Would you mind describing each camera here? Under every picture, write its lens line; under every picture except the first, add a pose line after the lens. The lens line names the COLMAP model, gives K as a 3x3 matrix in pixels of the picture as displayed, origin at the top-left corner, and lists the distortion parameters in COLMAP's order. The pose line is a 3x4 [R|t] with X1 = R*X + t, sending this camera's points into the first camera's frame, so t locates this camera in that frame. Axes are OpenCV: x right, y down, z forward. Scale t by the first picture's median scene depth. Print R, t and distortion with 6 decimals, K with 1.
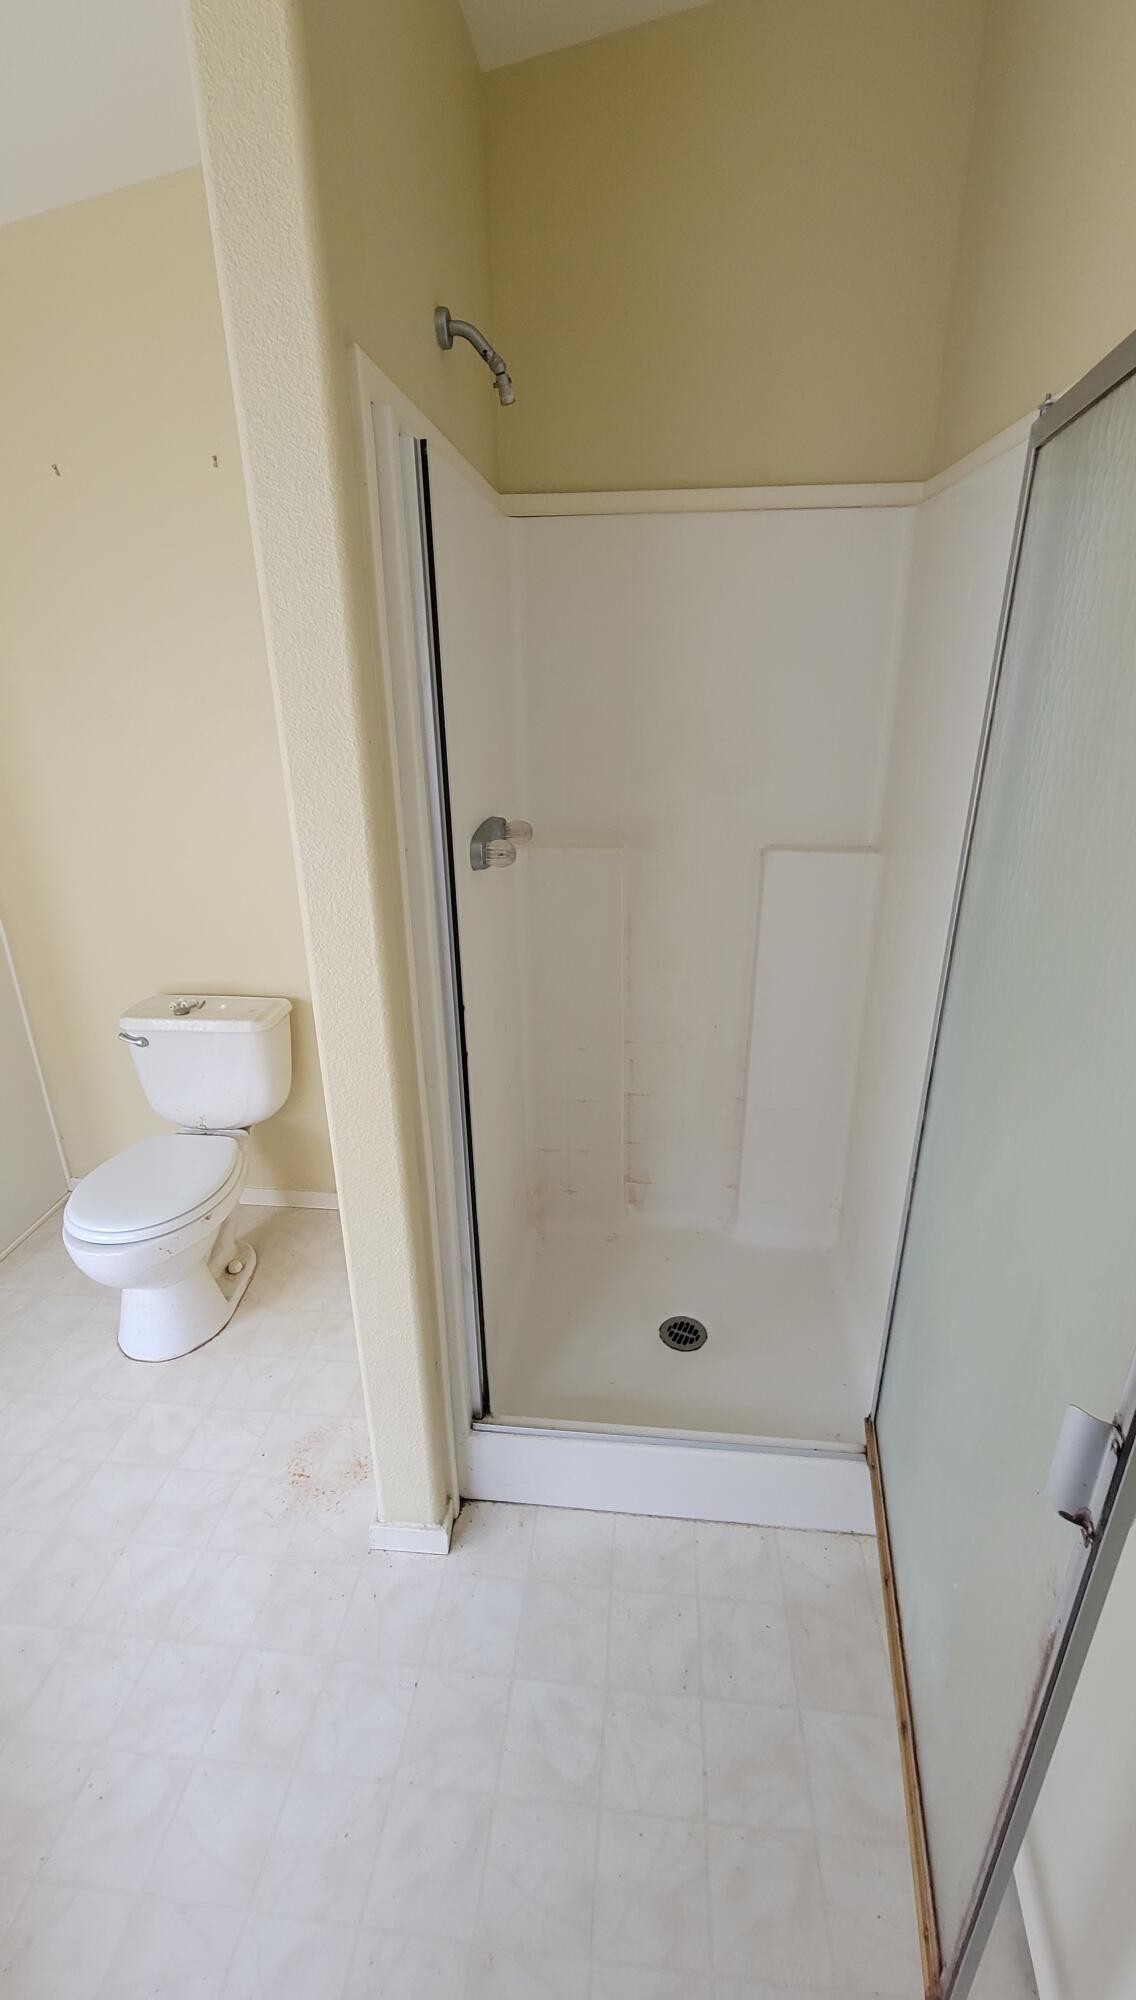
lens RADIAL K [[827.7, 0, 576.4], [0, 827.7, 991.9], [0, 0, 1]] dist [0.000999, 0.000096]
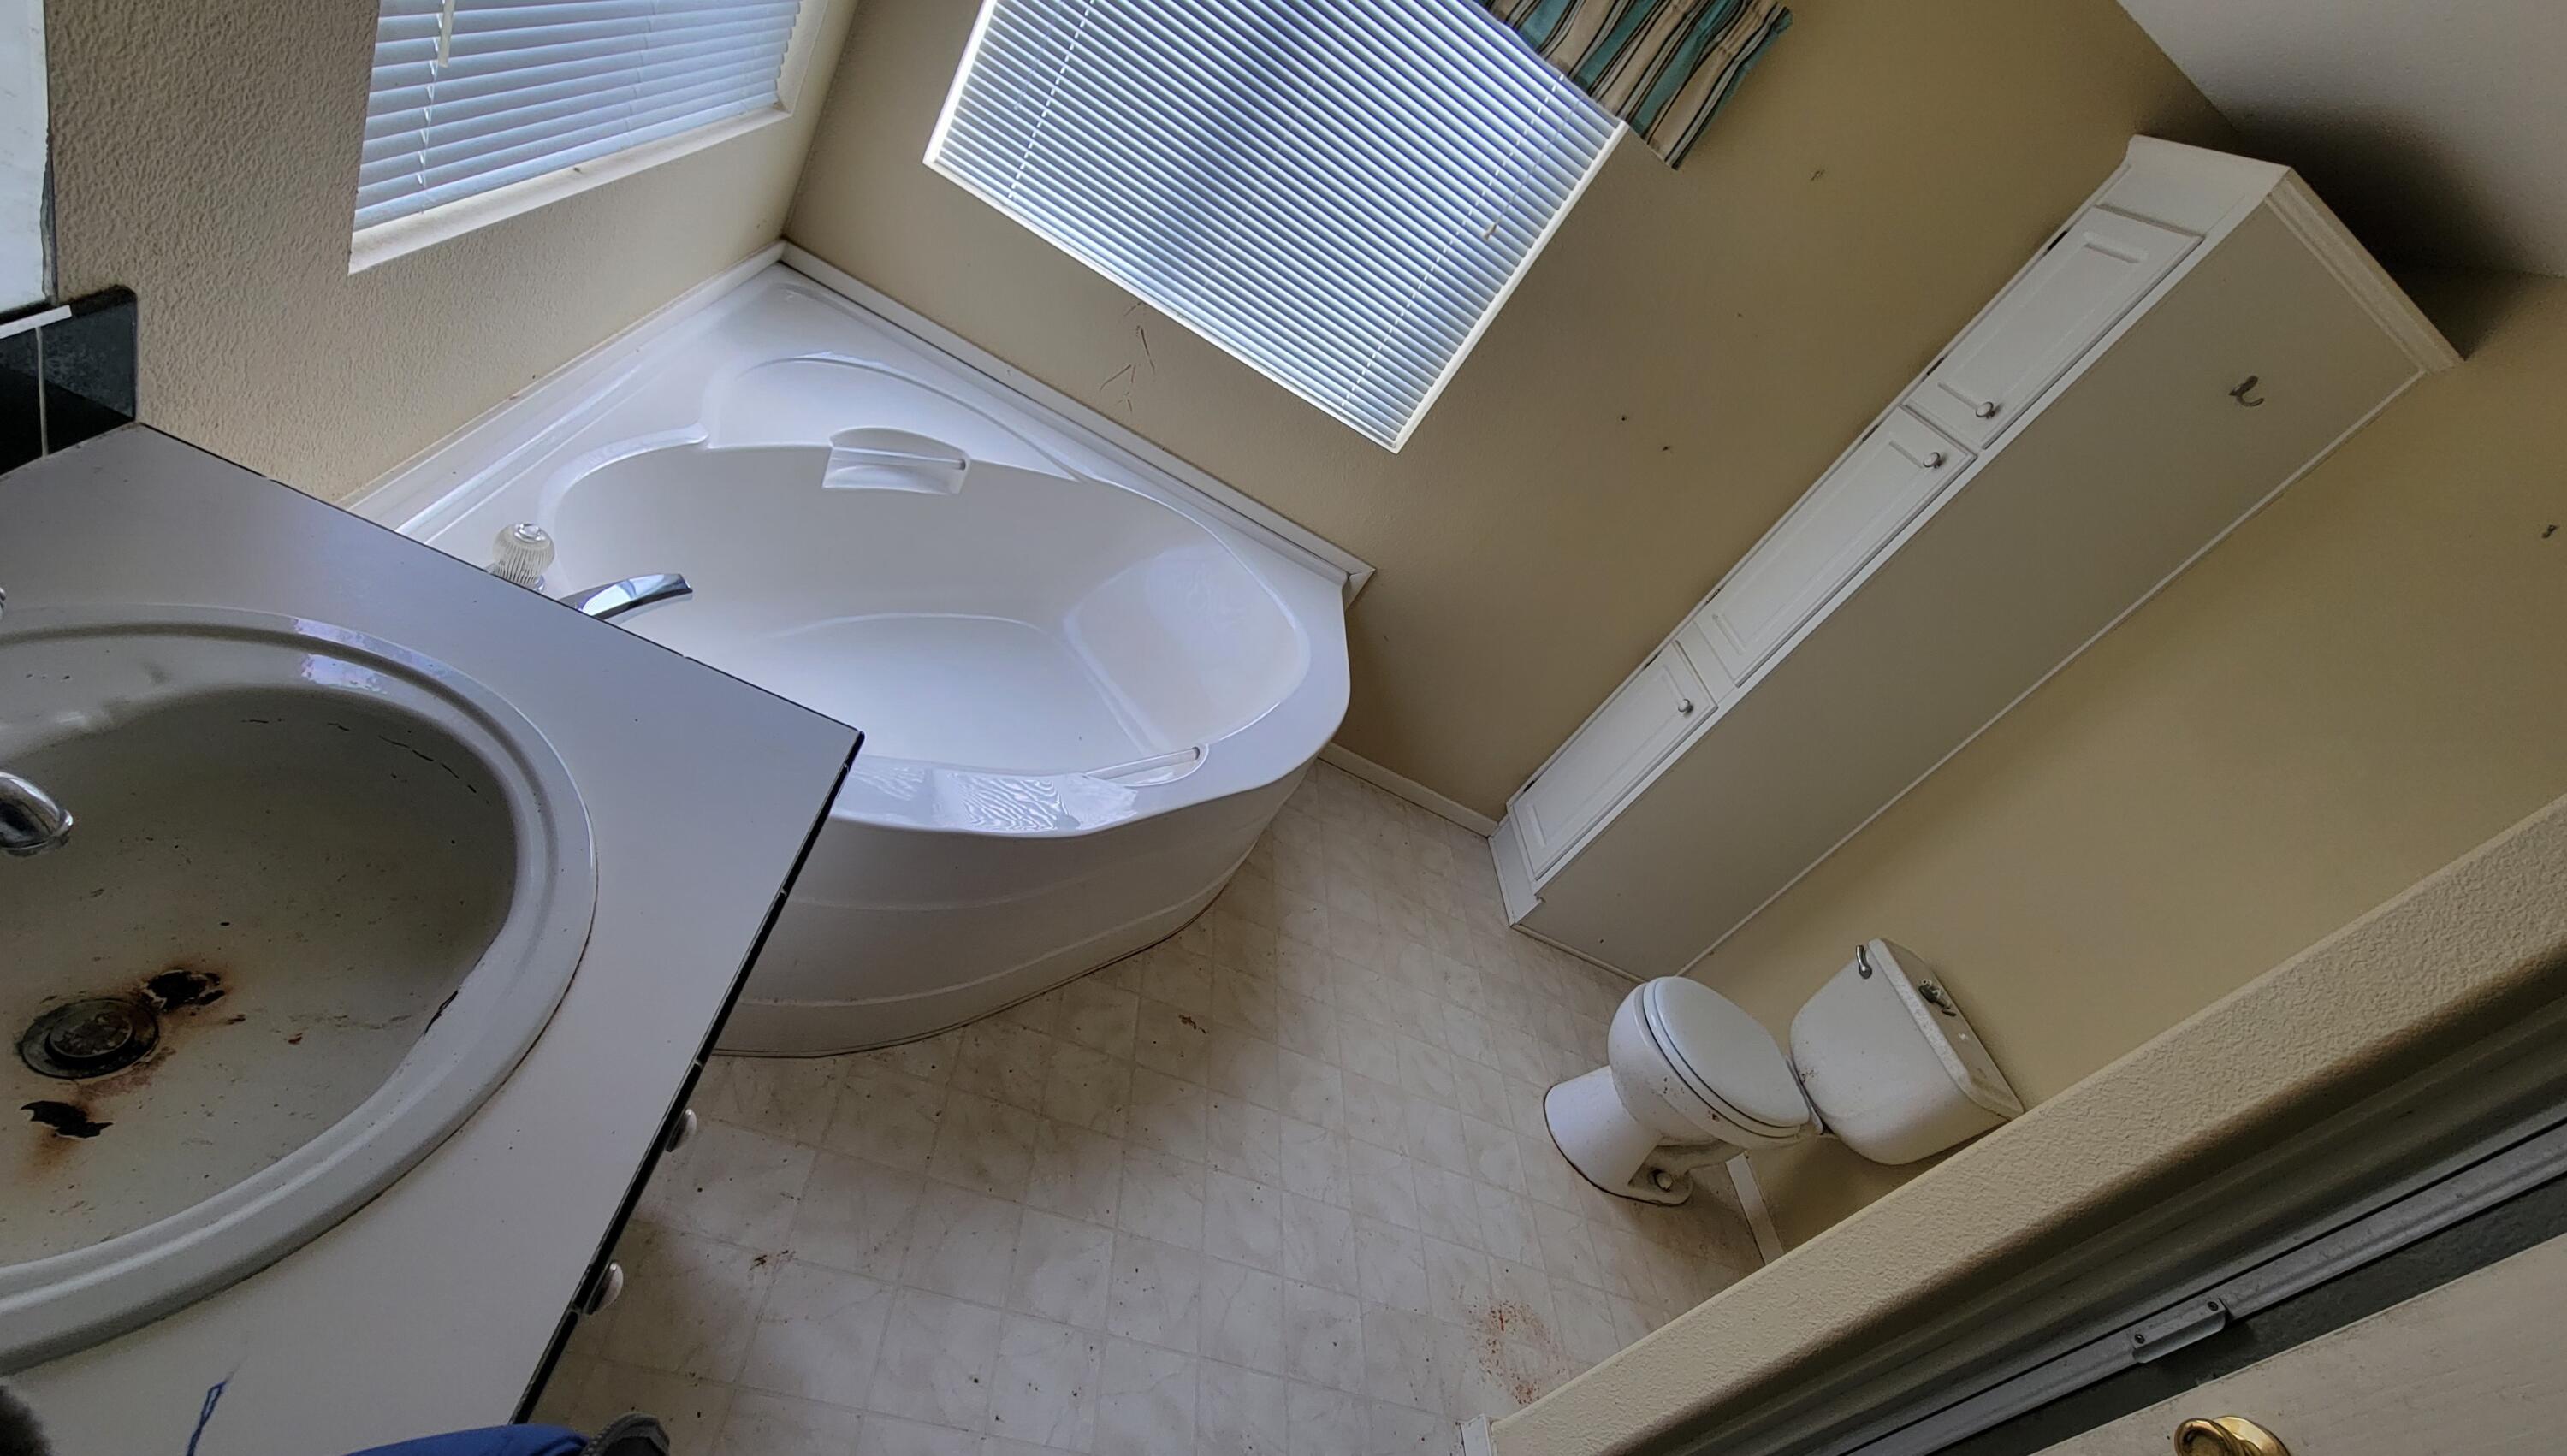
lens RADIAL K [[1062.3, 0, 1292.7], [0, 1062.3, 738.2], [0, 0, 1]] dist [0.000999, 0.000096]
pose [[0.116611, 0.639962, -0.759507, 0.084127], [-0.800662, 0.513057, 0.309374, 0.075411], [0.587658, 0.572032, 0.572221, -0.107052]]
